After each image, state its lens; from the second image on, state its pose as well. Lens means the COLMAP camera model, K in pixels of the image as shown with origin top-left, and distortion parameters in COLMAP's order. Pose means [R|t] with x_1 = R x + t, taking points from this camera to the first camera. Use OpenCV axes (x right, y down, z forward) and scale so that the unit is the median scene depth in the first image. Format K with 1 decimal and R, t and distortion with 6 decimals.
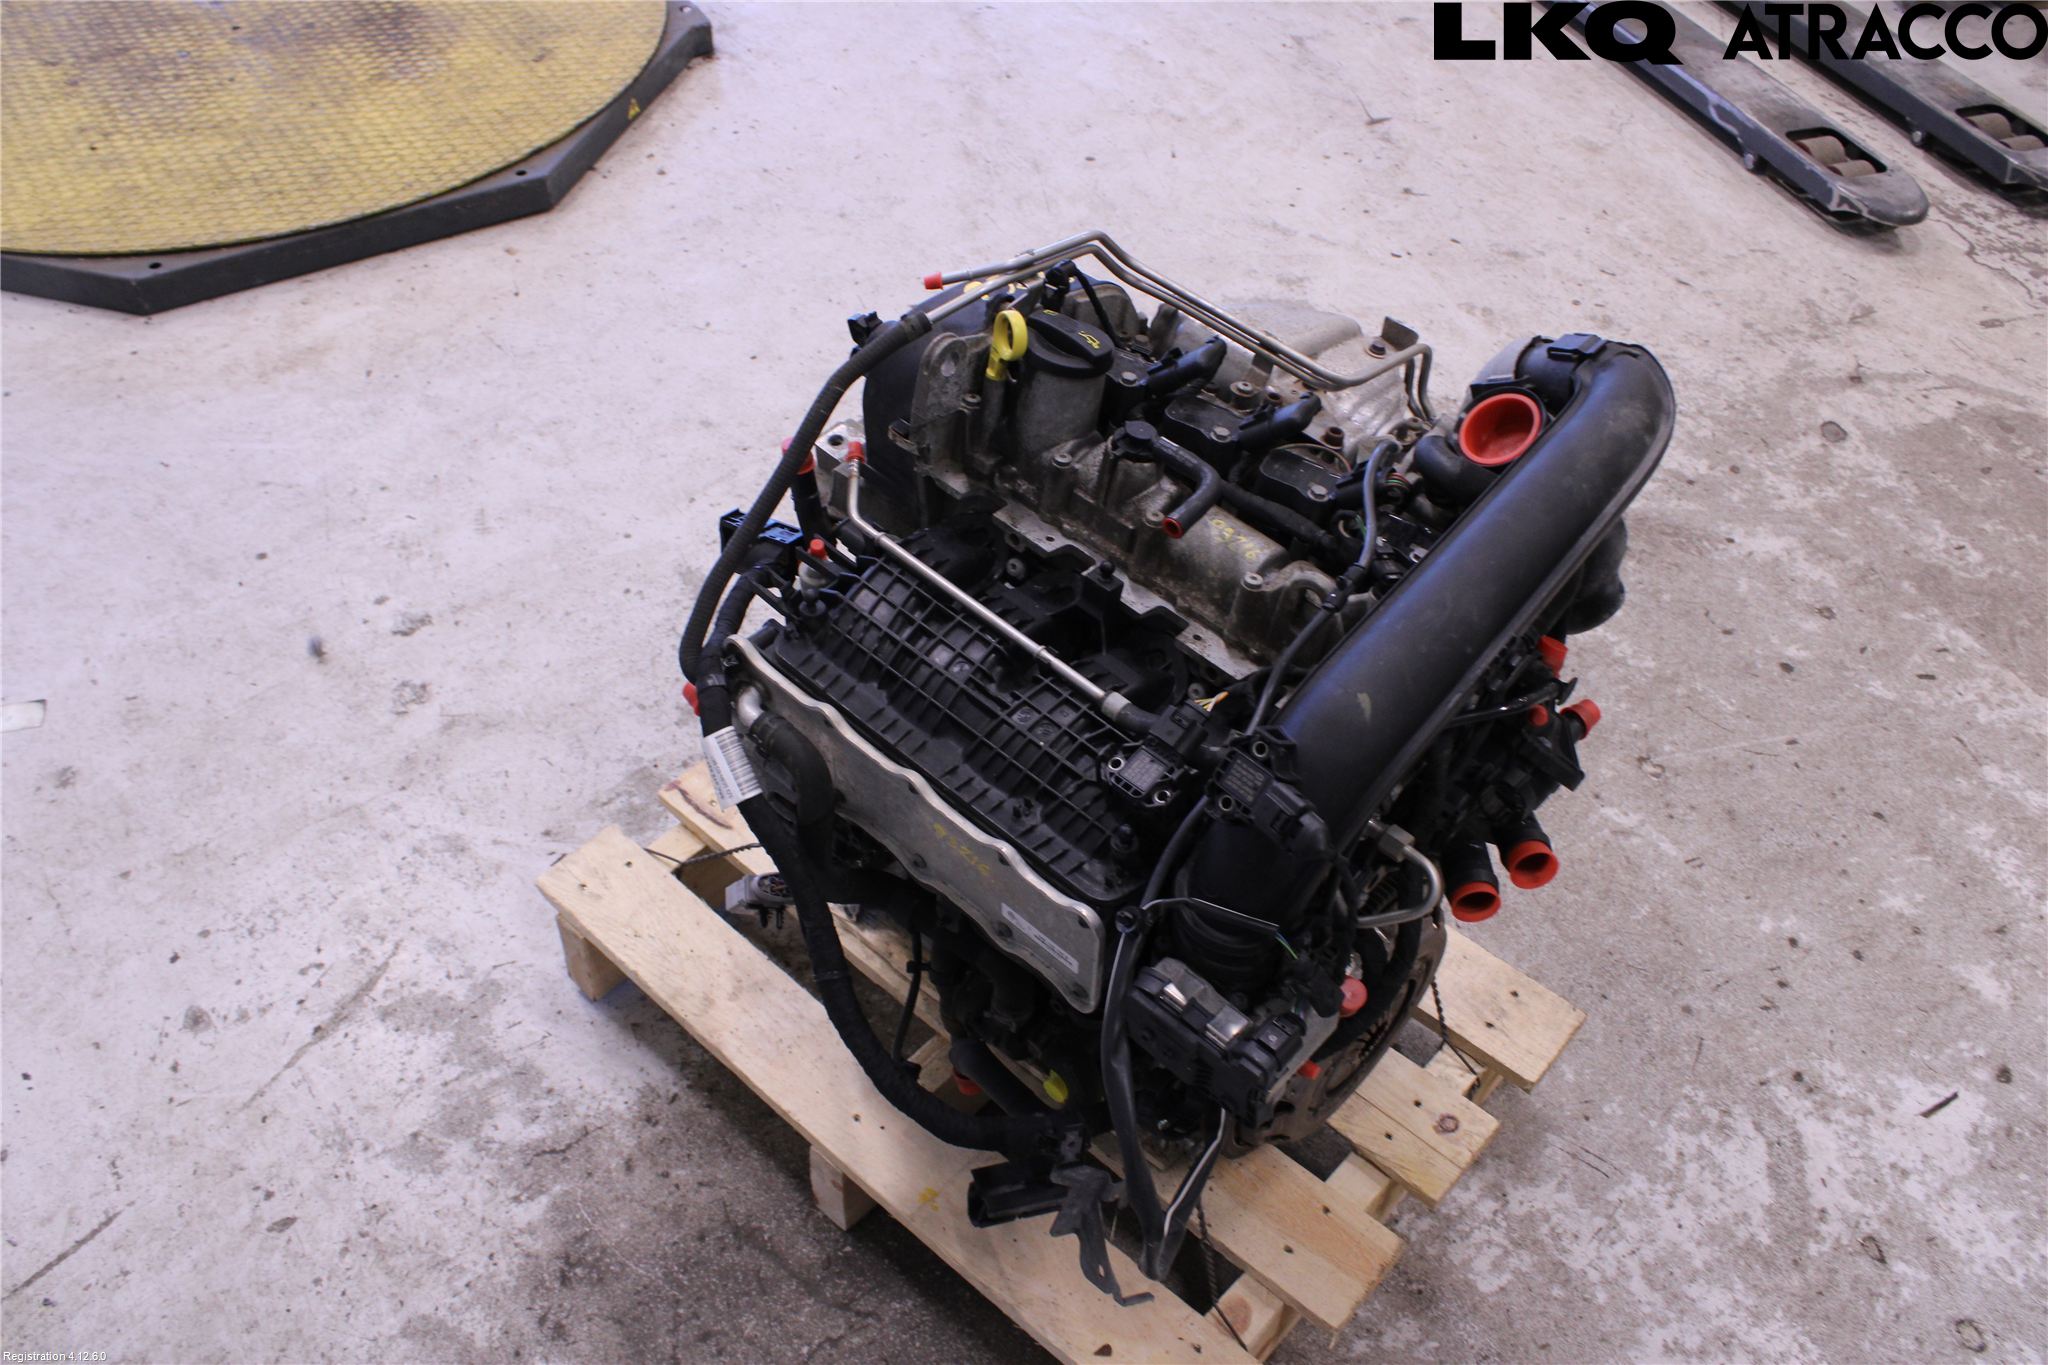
lens RADIAL K [[1819.2, 0, 1022.5], [0, 1819.2, 677.9], [0, 0, 1]] dist [-0.166335, 0.147811]
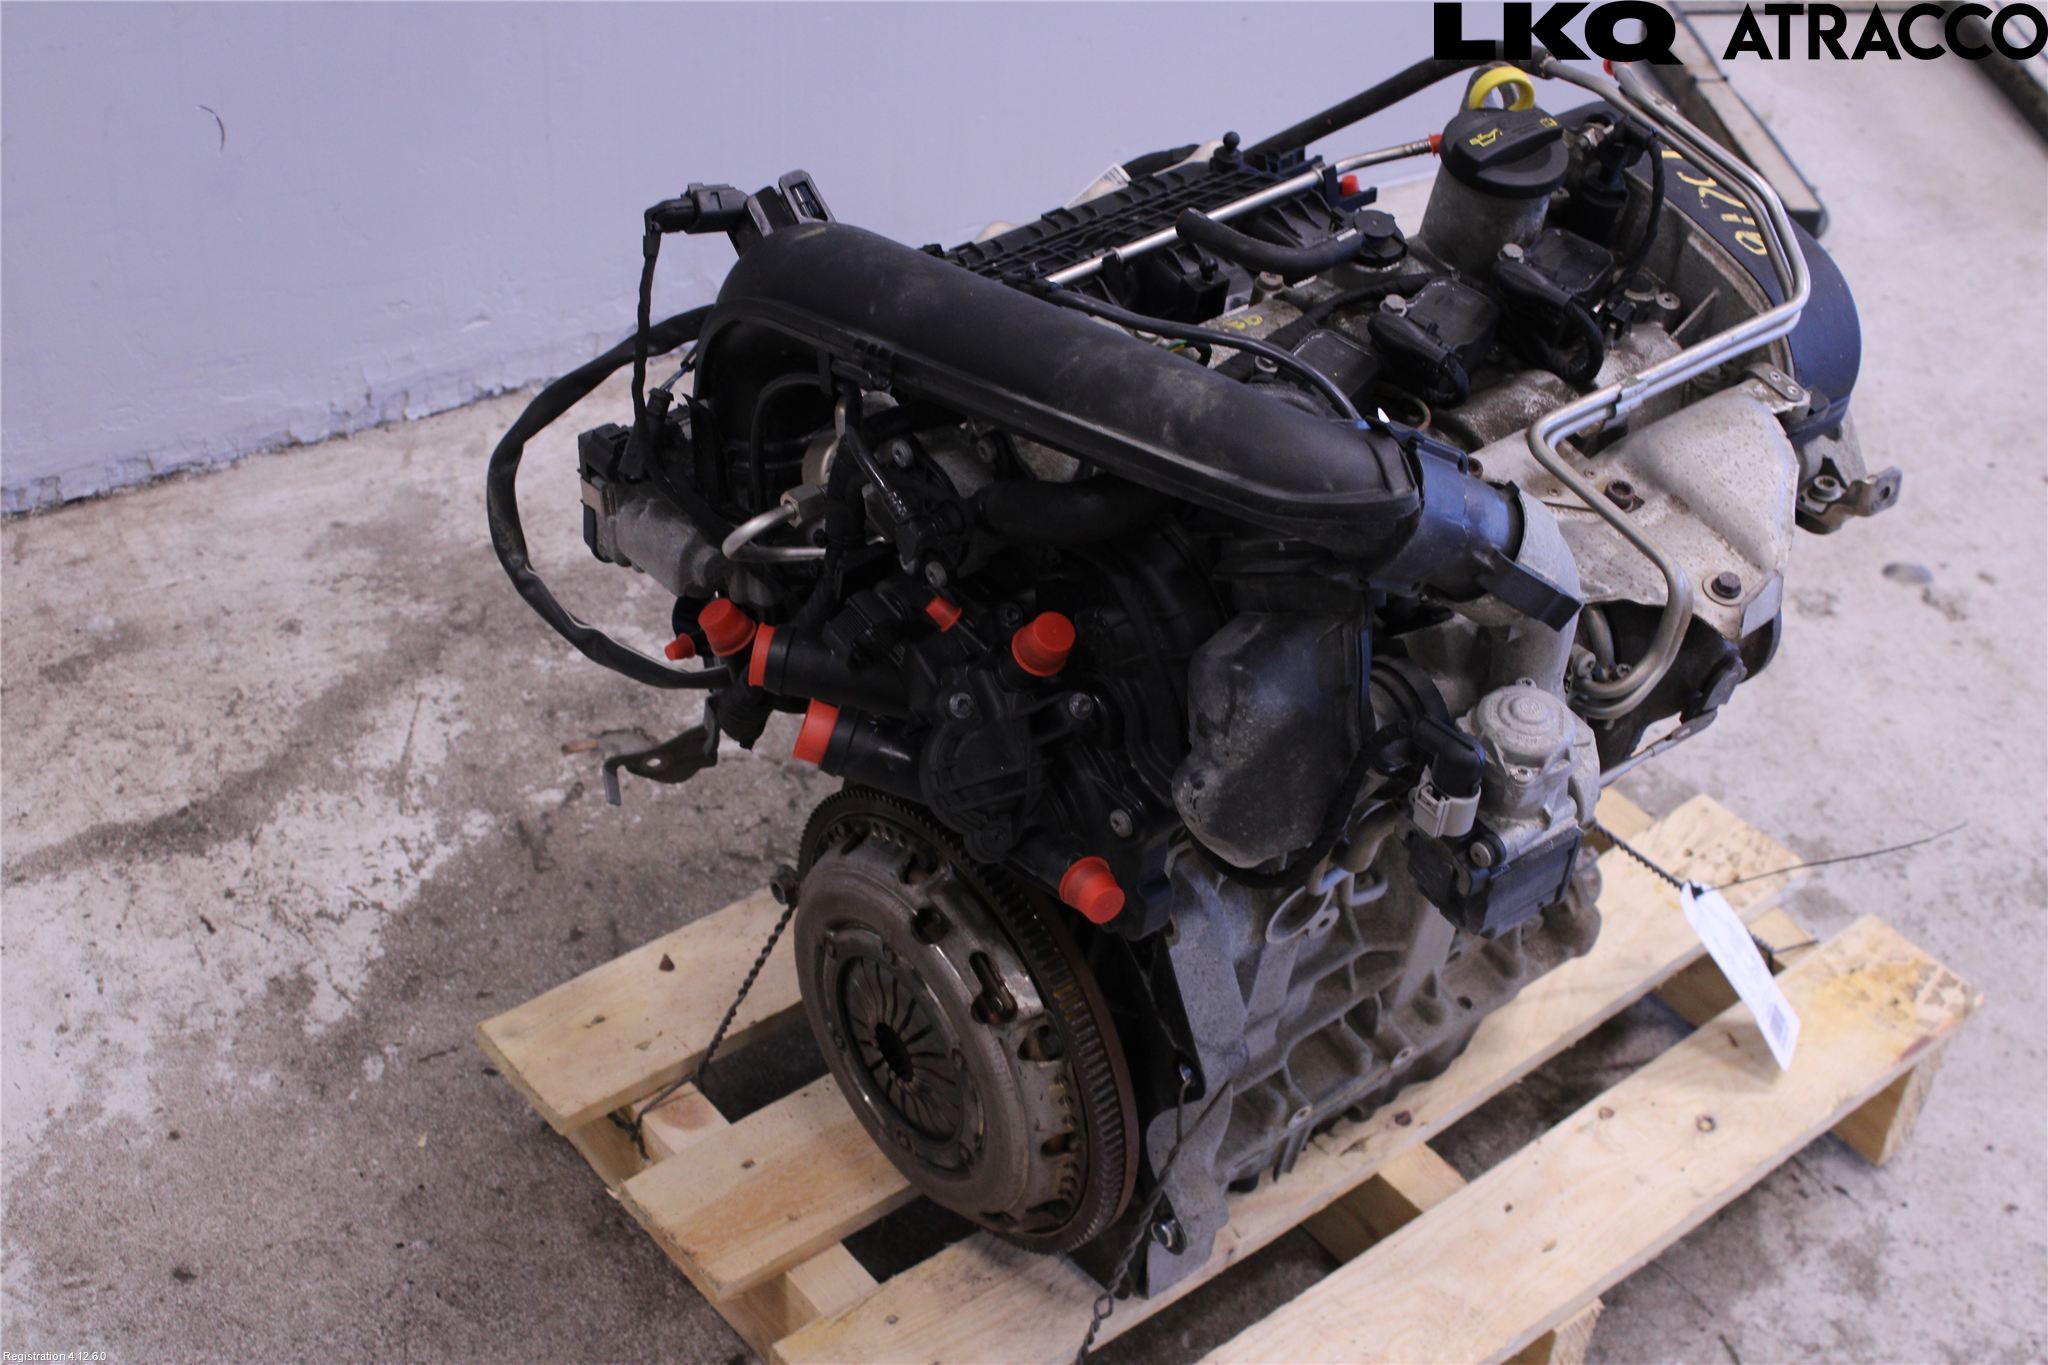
lens RADIAL K [[2958.1, 0, 1035.7], [0, 2958.1, 697.5], [0, 0, 1]] dist [-0.015996, 0.032970]
pose [[-0.145998, 0.591894, -0.792683, 0.813023], [-0.748607, 0.457724, 0.479662, -0.368150], [0.646739, 0.663438, 0.376269, 0.395221]]
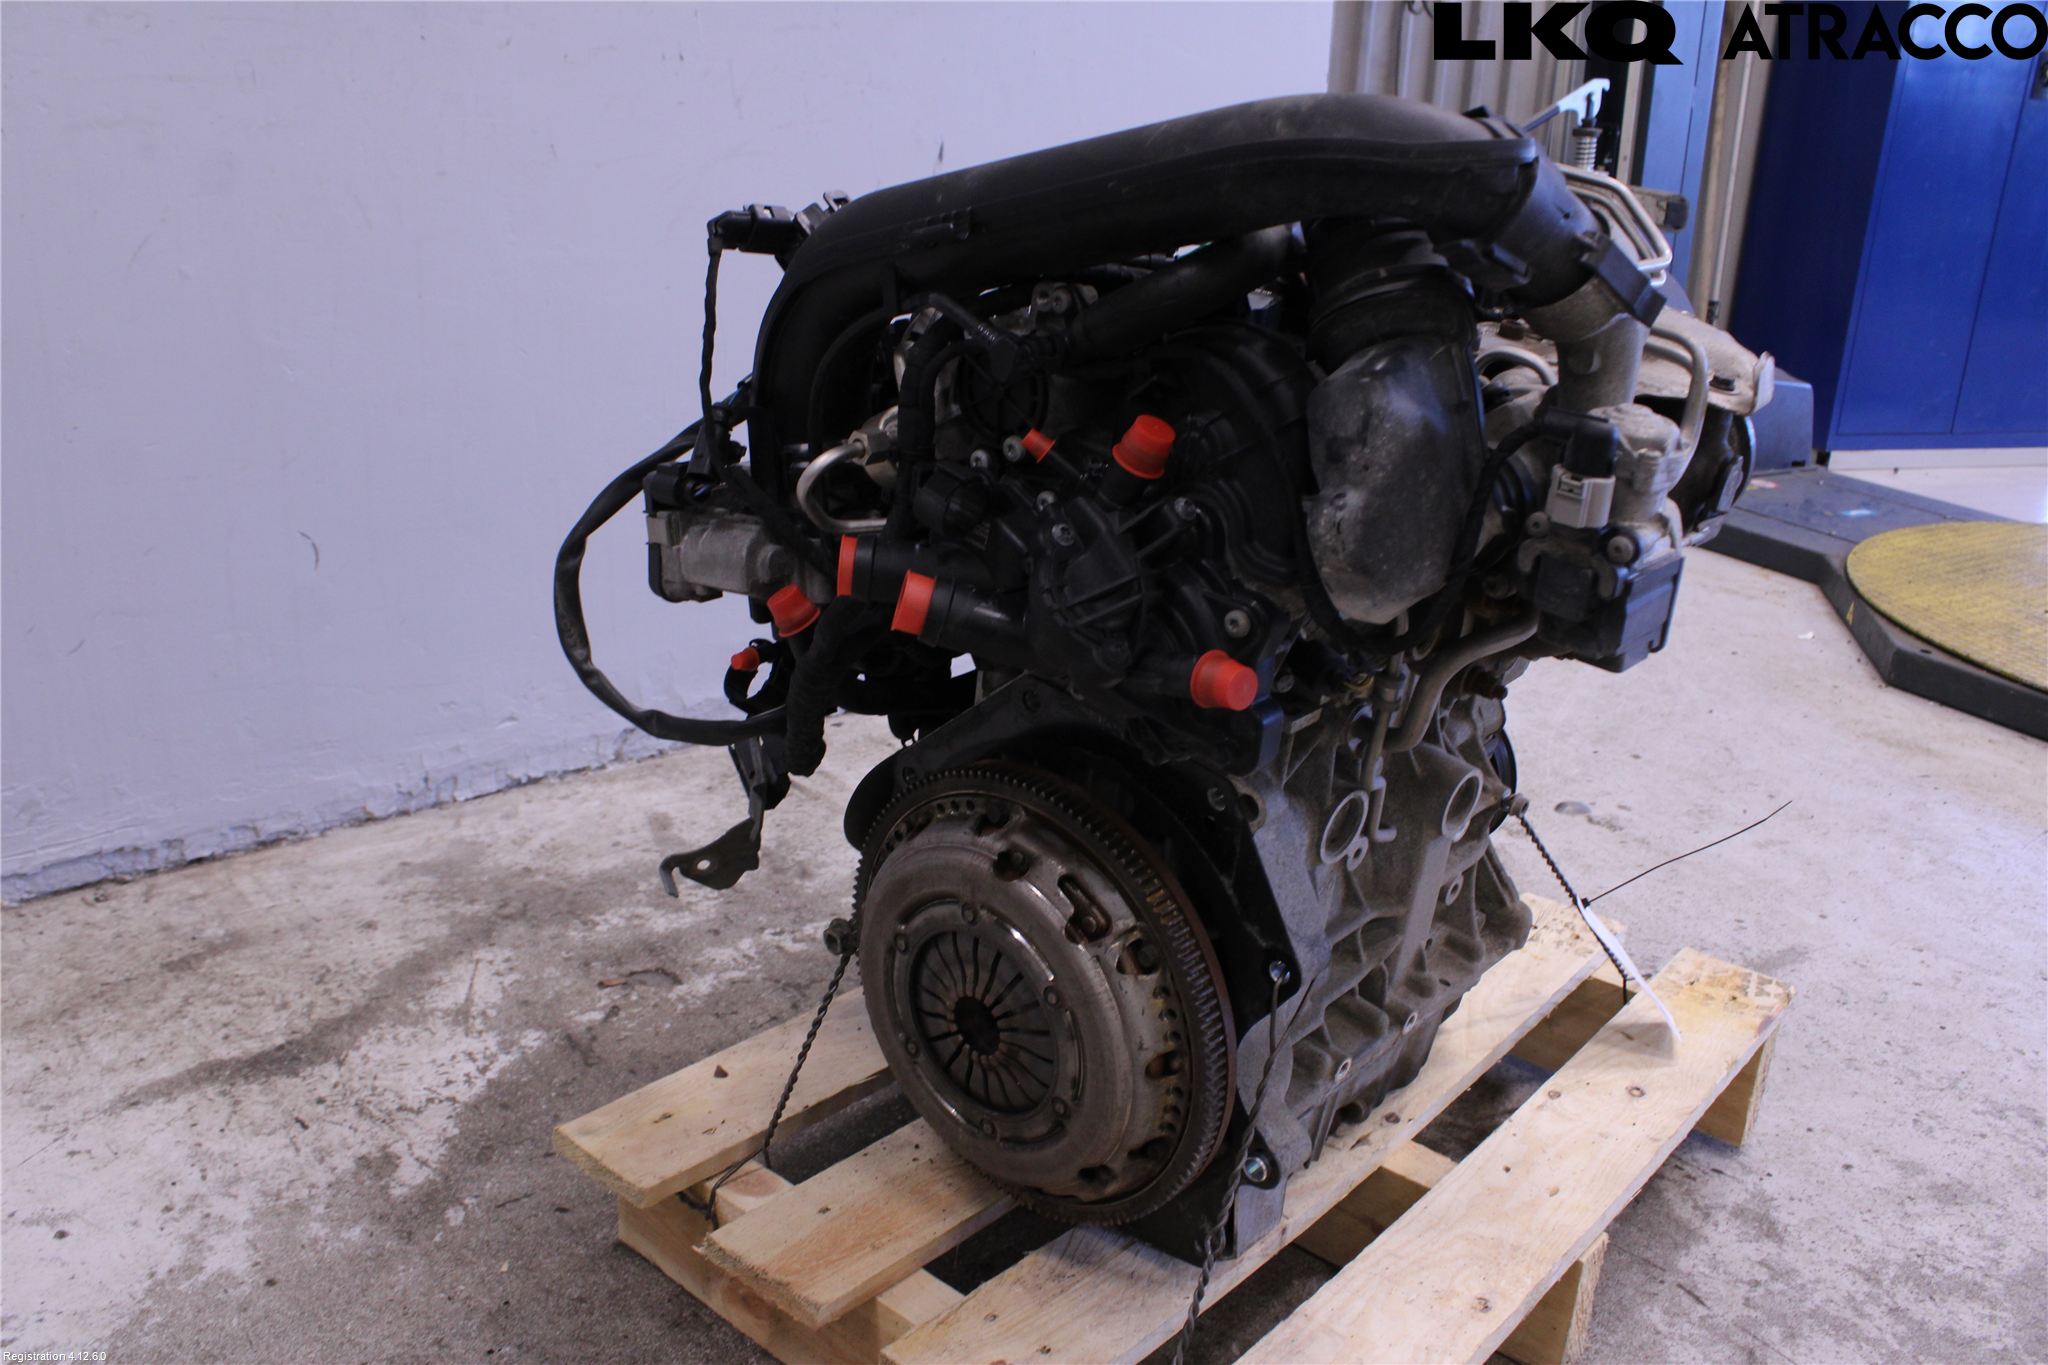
lens RADIAL K [[1749.8, 0, 1024.0], [0, 1749.8, 682.5], [0, 0, 1]] dist [-0.157551, 0.132653]
pose [[0.013099, 0.301468, -0.953386, 0.657455], [-0.734262, 0.650112, 0.195482, -0.035829], [0.678740, 0.697475, 0.229872, 0.590494]]
